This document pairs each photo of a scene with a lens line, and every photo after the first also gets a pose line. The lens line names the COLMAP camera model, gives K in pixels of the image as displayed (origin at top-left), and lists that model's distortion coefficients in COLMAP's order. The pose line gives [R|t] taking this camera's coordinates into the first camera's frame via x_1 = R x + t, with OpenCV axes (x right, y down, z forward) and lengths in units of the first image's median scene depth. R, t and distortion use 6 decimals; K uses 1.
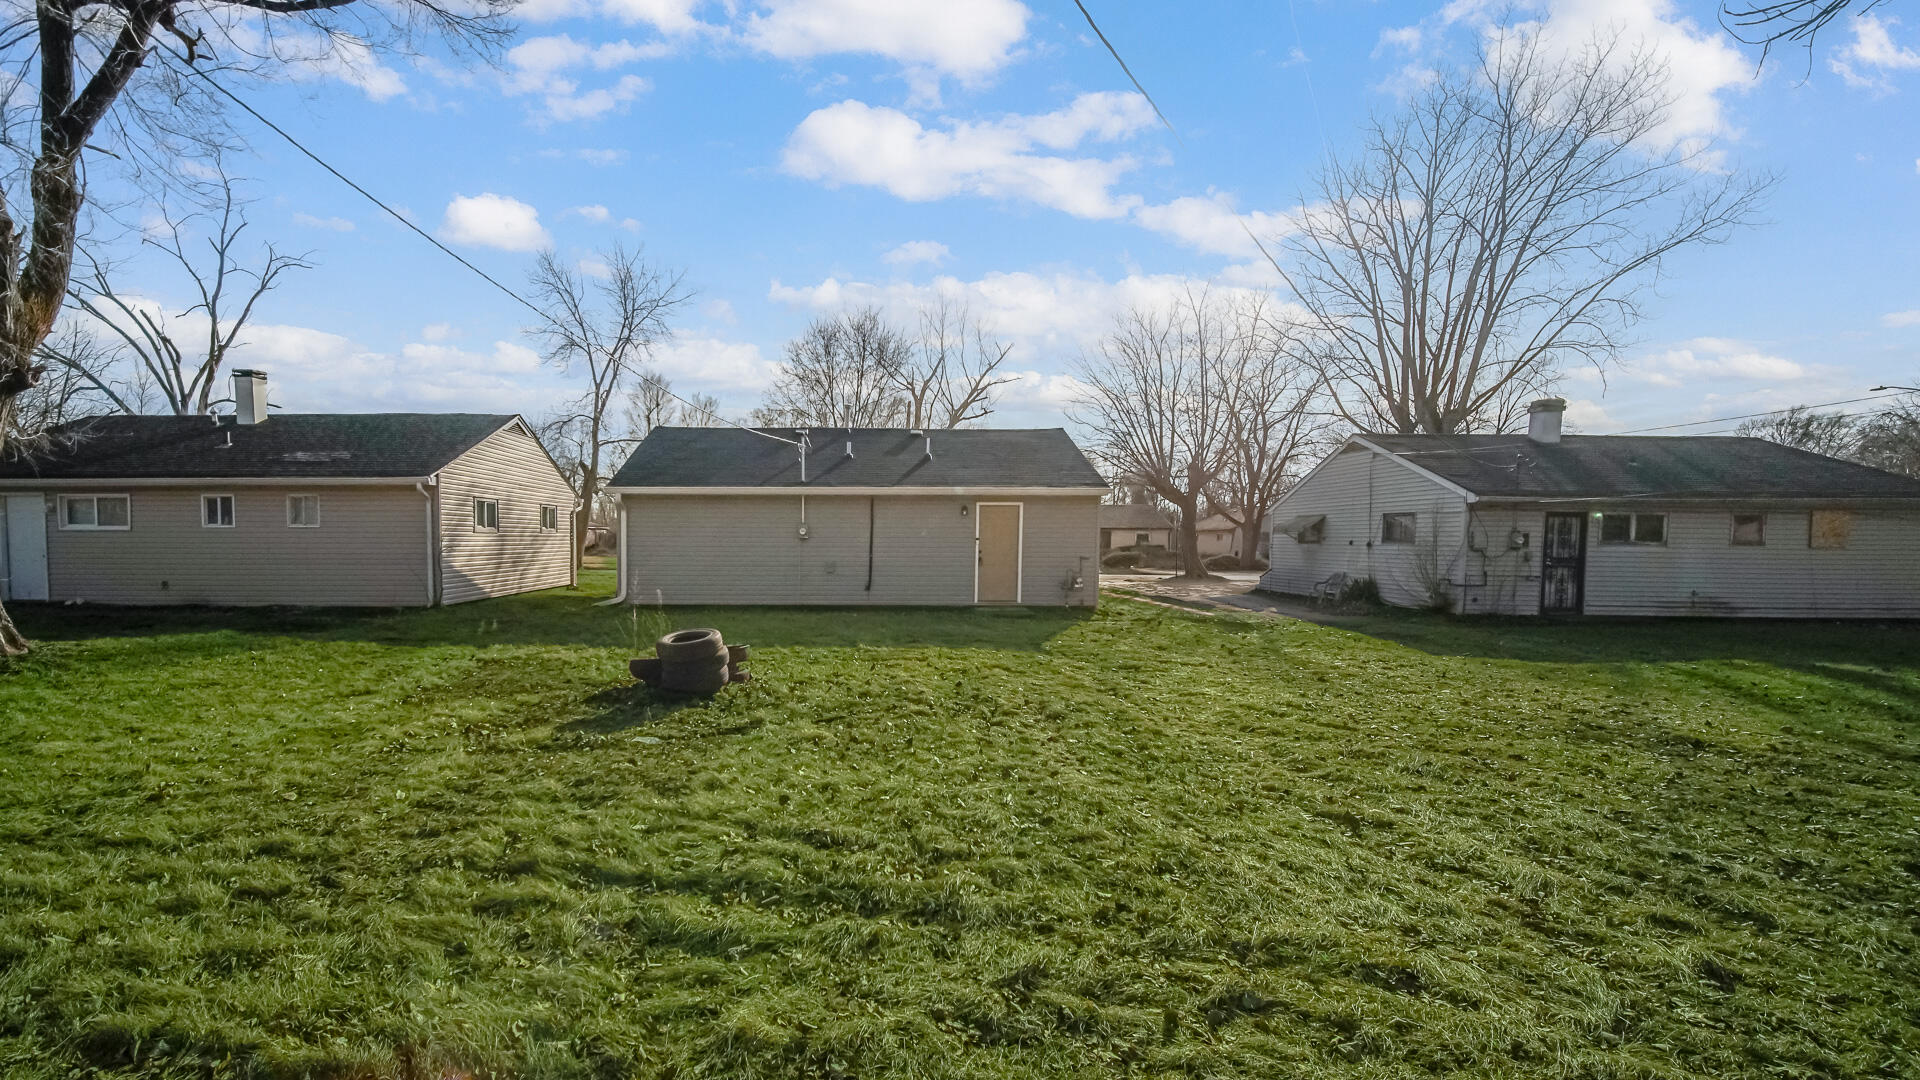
lens RADIAL K [[931.0, 0, 960.0], [0, 931.0, 540.0], [0, 0, 1]] dist [-0.002918, -0.000560]
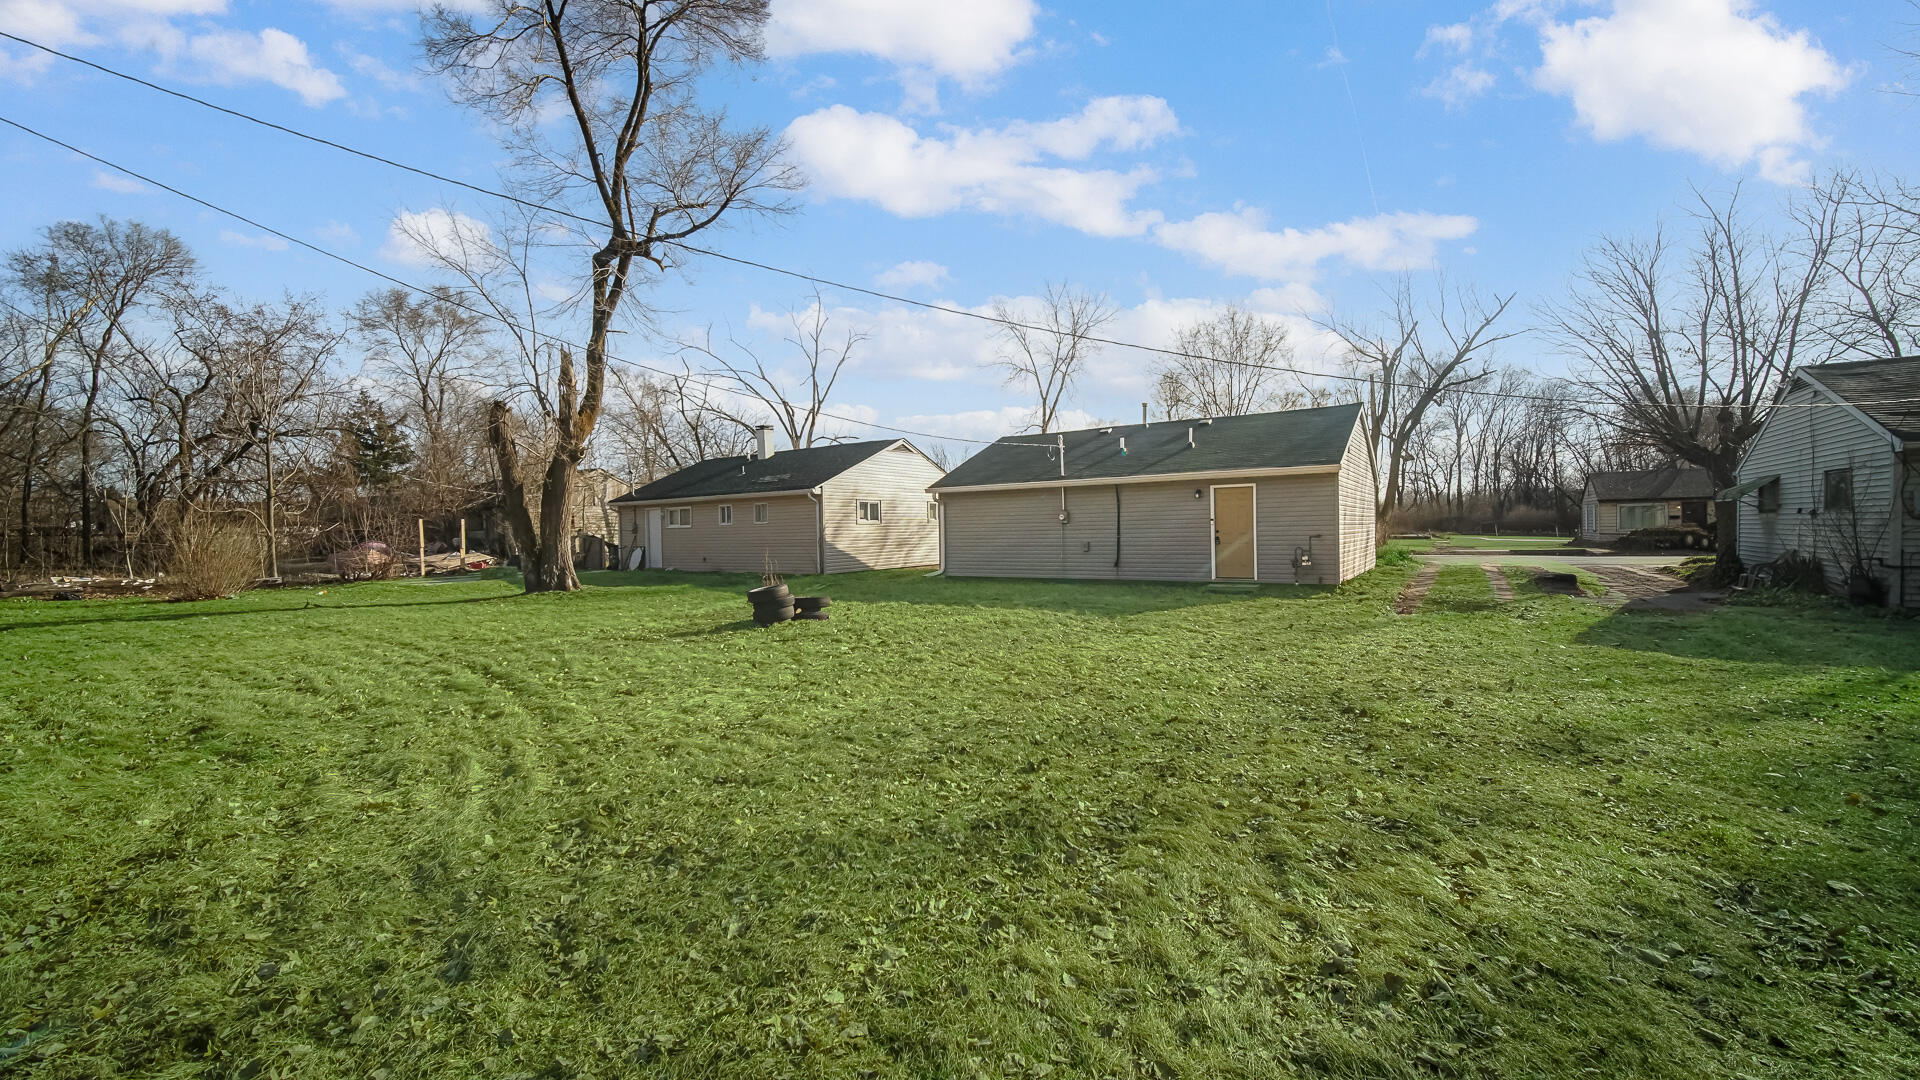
lens RADIAL K [[931.0, 0, 960.0], [0, 931.0, 540.0], [0, 0, 1]] dist [-0.002918, -0.000560]
pose [[0.782974, -0.012078, -0.621937, 0.478402], [0.023711, 0.999664, 0.010436, 0.004885], [0.621602, -0.022918, 0.782998, -0.035106]]
